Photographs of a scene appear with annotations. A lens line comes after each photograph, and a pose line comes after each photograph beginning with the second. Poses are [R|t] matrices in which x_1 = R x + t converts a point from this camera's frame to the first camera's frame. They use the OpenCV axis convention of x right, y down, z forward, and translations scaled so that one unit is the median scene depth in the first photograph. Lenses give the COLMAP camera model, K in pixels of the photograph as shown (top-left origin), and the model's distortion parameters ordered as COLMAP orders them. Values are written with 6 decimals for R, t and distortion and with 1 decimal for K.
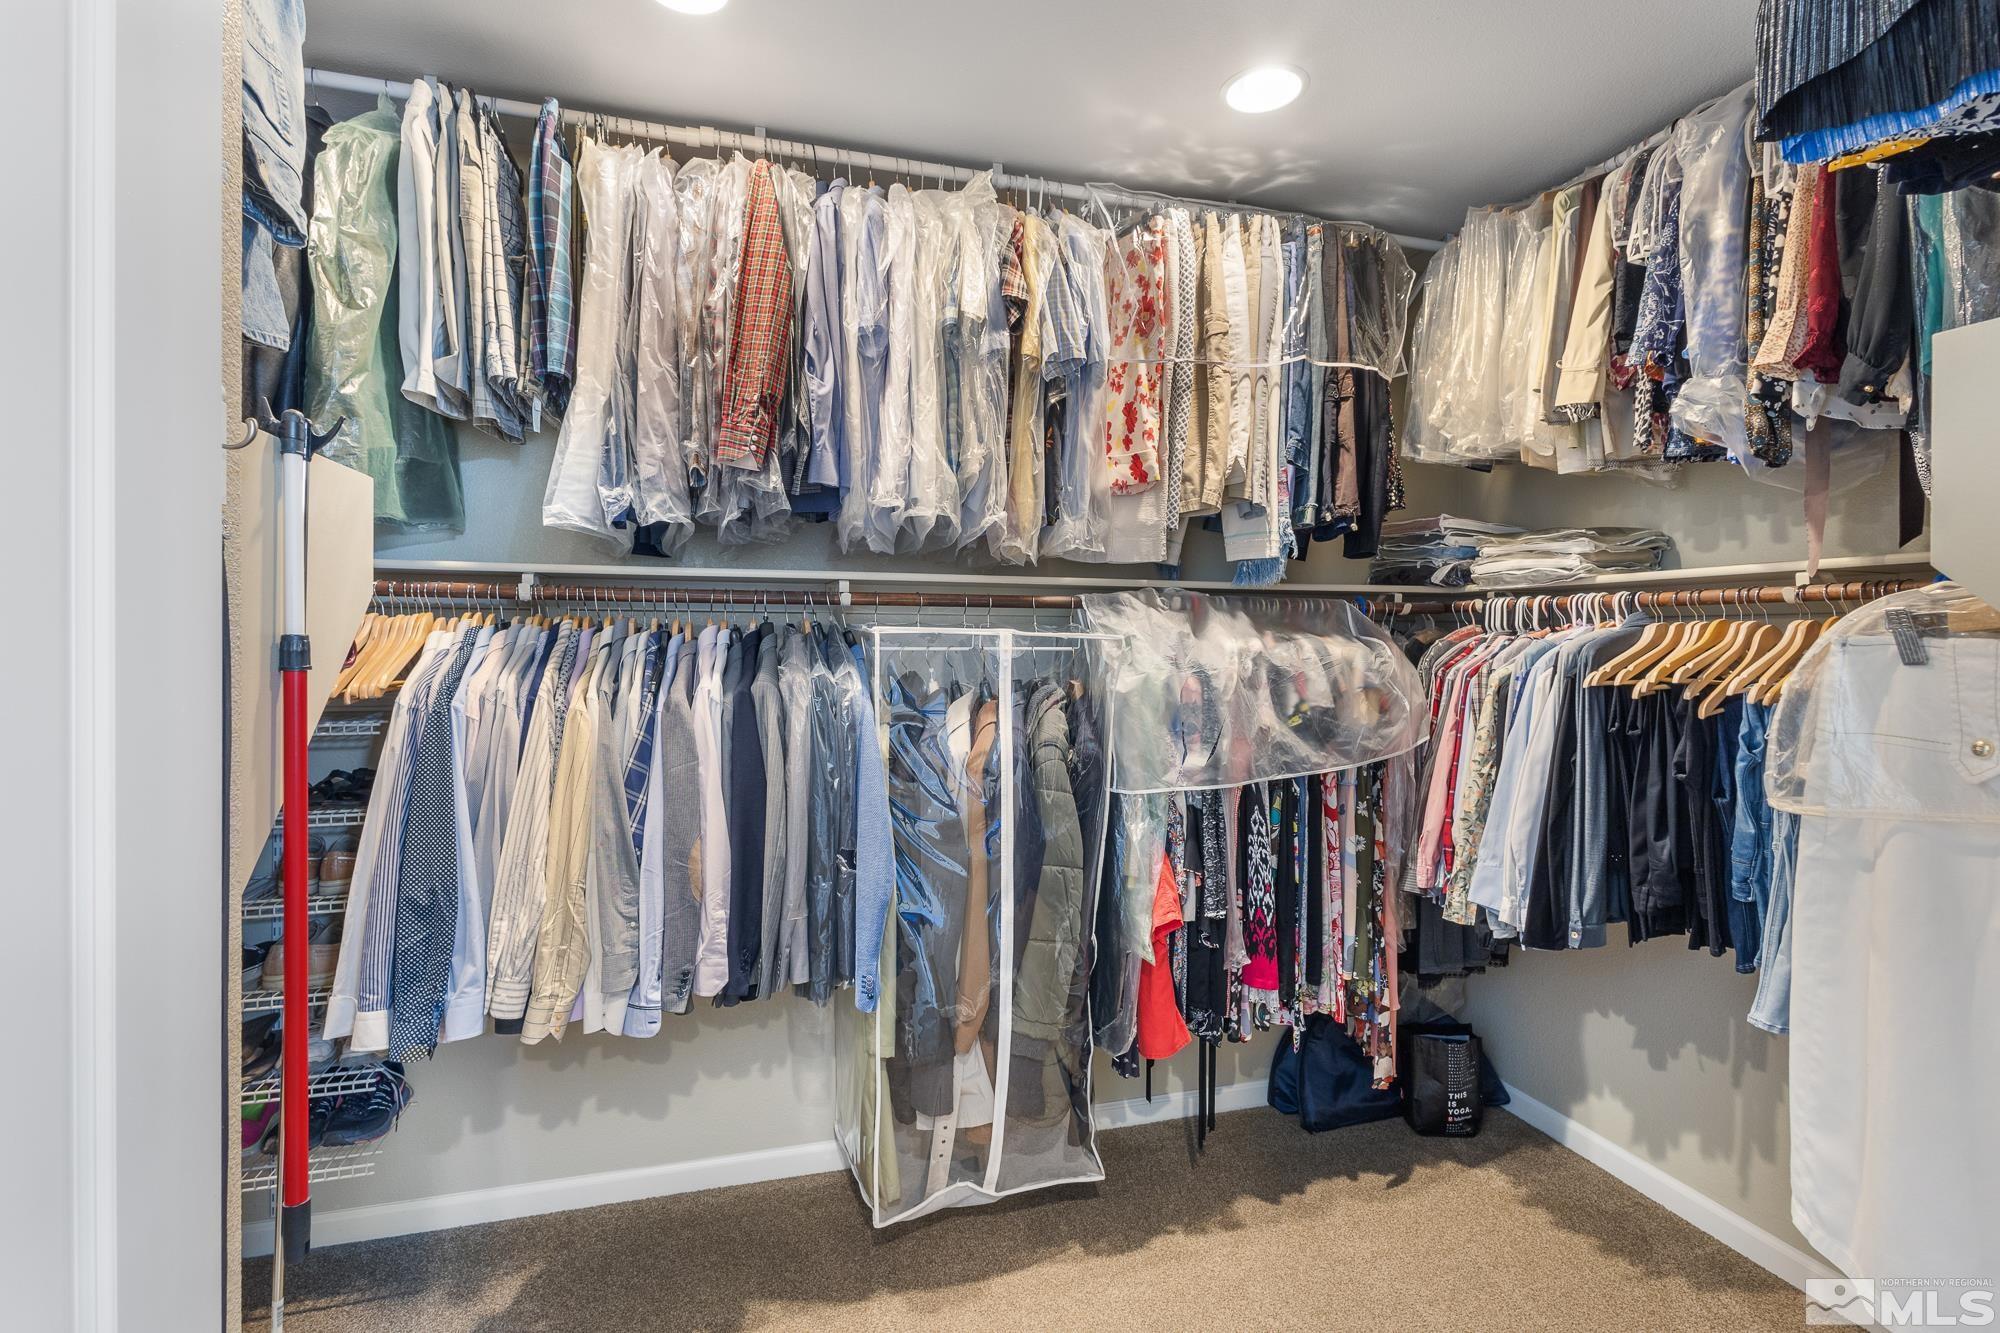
lens RADIAL K [[923.7, 0, 997.1], [0, 923.7, 655.6], [0, 0, 1]] dist [0.014665, -0.006867]
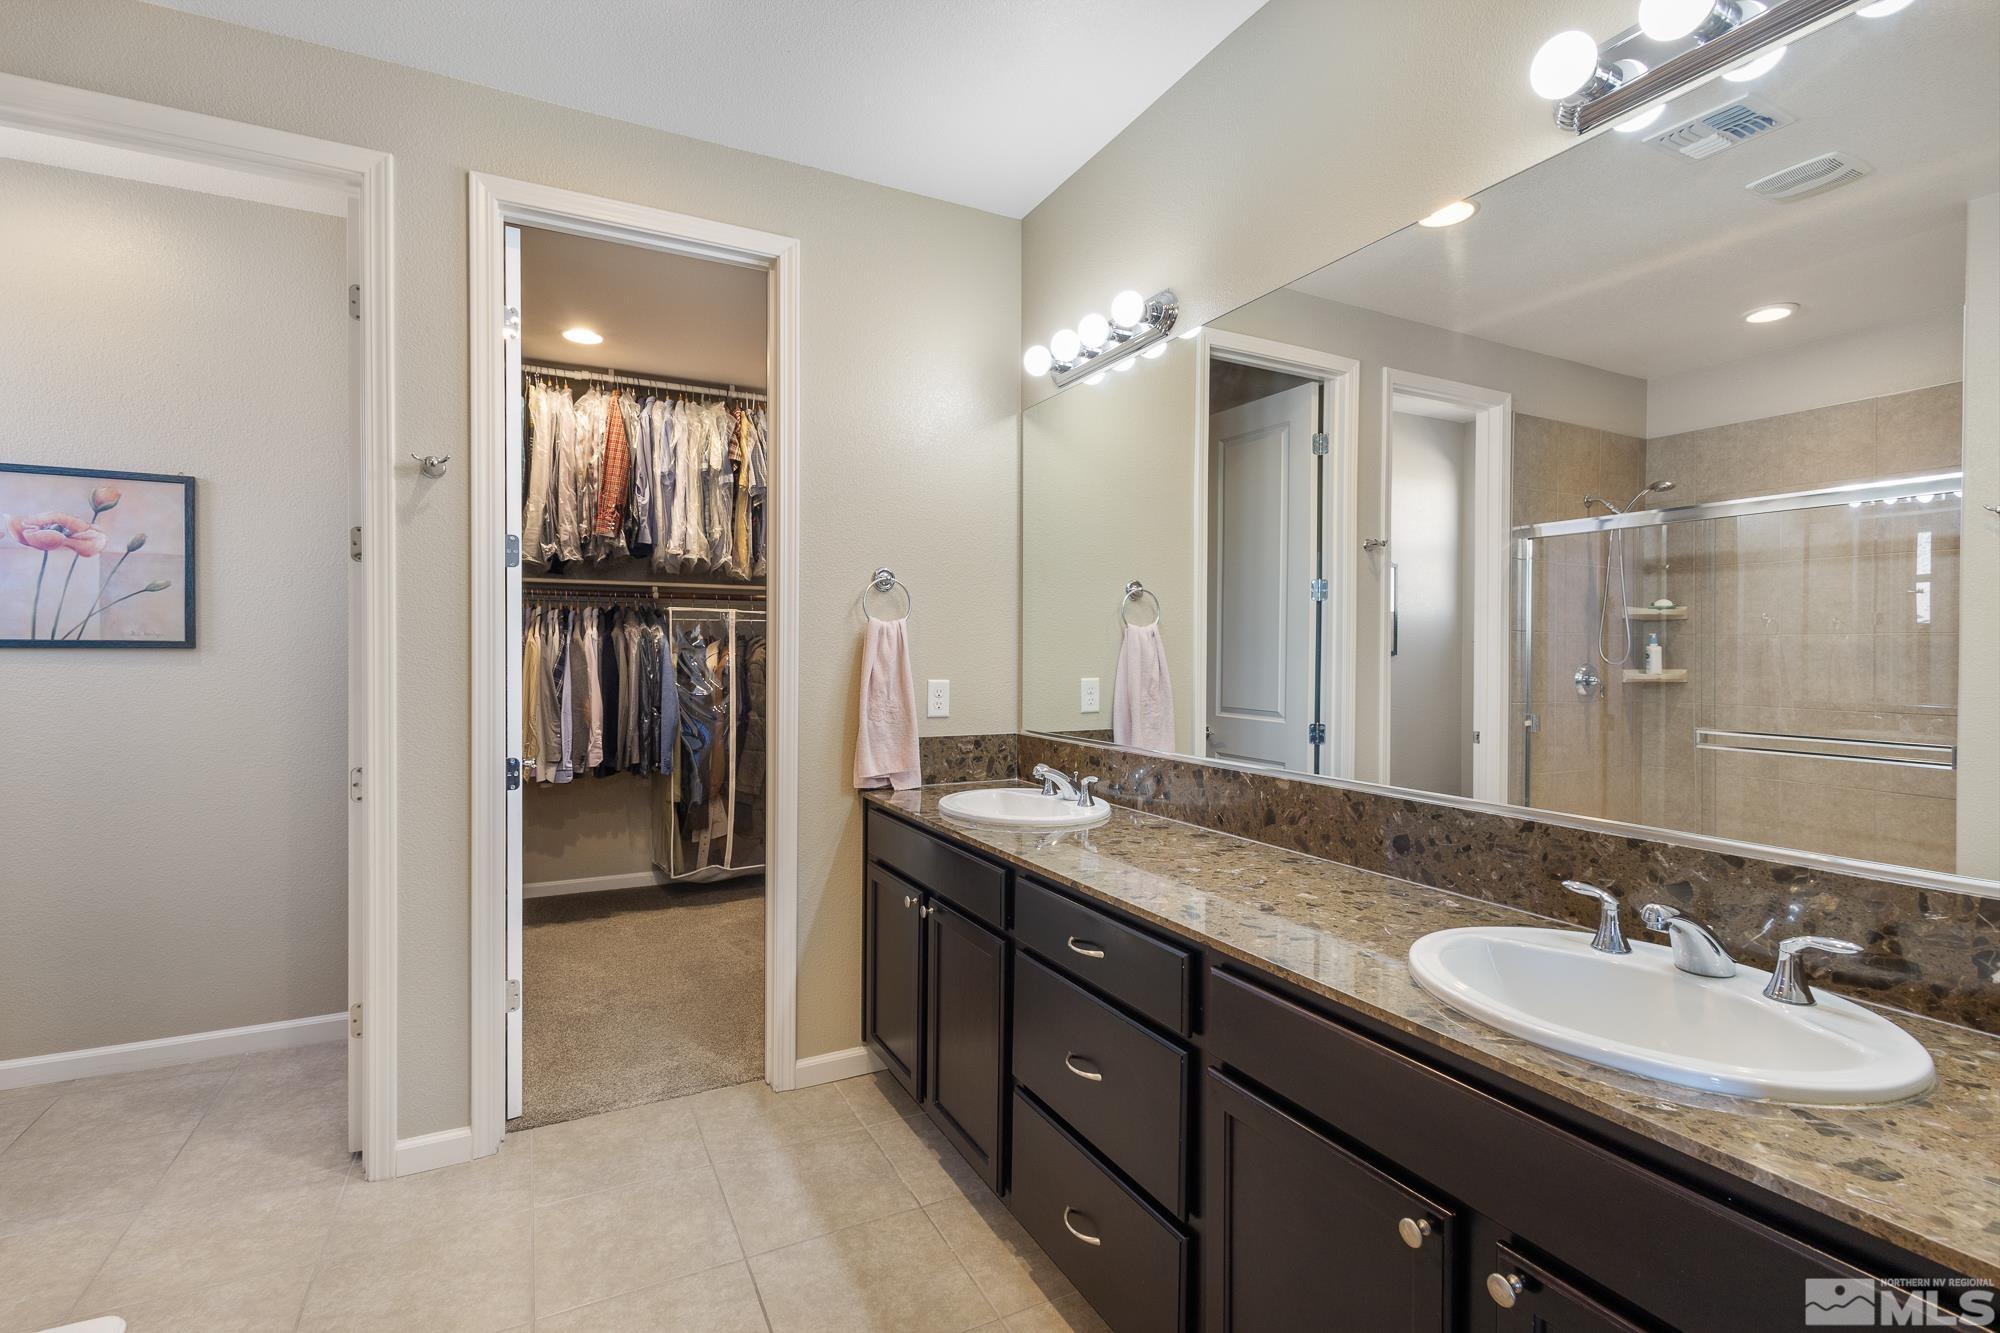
lens RADIAL K [[923.7, 0, 996.0], [0, 923.7, 674.4], [0, 0, 1]] dist [0.014665, -0.006867]
pose [[0.982838, -0.004633, 0.184415, 0.224554], [0.003208, 0.999963, 0.008026, 0.112764], [-0.184445, -0.007297, 0.982816, -1.310755]]
